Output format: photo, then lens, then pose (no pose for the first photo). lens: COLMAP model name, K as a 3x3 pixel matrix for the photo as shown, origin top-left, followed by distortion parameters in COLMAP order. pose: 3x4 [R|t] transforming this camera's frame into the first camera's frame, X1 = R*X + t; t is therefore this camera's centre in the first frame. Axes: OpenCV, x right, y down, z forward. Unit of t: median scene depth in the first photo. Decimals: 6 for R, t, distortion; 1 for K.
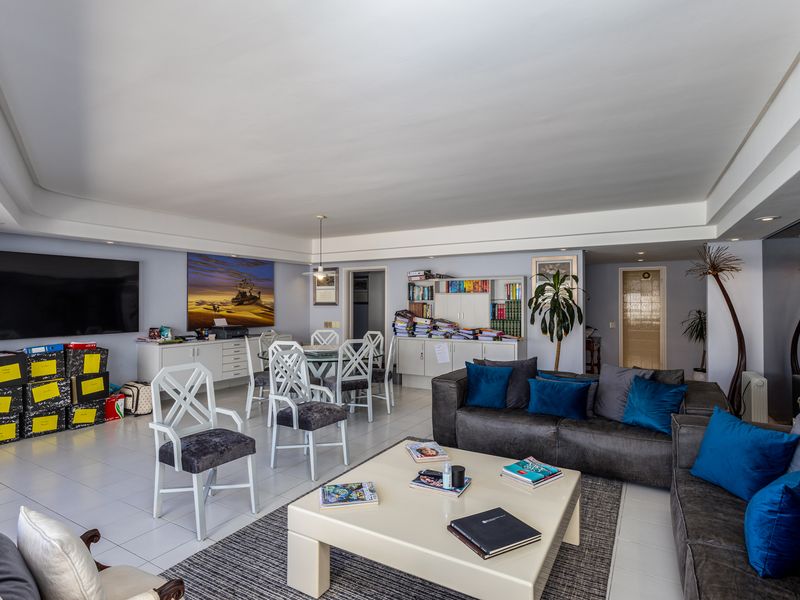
lens RADIAL K [[432.1, 0, 400.6], [0, 432.1, 300.3], [0, 0, 1]] dist [-0.000294, 0.001028]
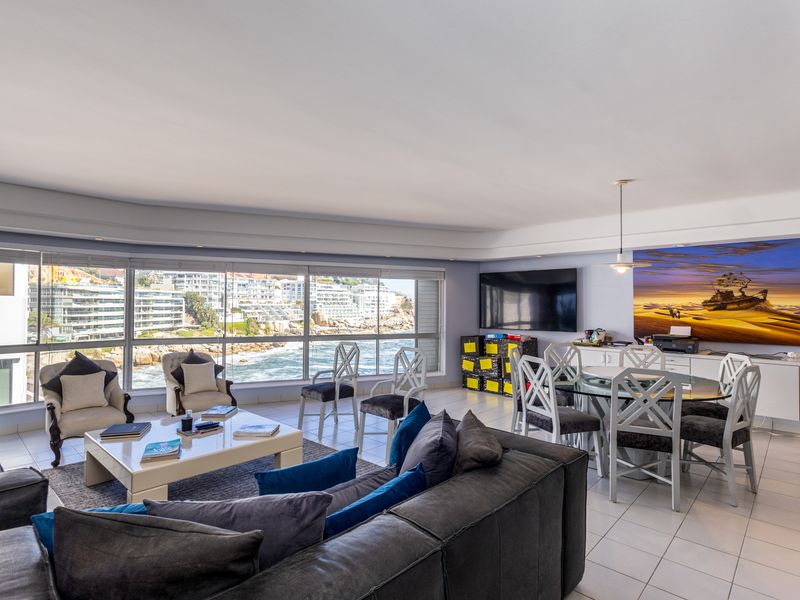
lens RADIAL K [[432.1, 0, 396.9], [0, 432.1, 297.1], [0, 0, 1]] dist [-0.000294, 0.001028]
pose [[-0.226321, -0.016145, -0.973919, 0.483100], [0.000367, 0.999861, -0.016661, 0.001852], [0.974053, -0.004128, -0.226284, 0.689158]]
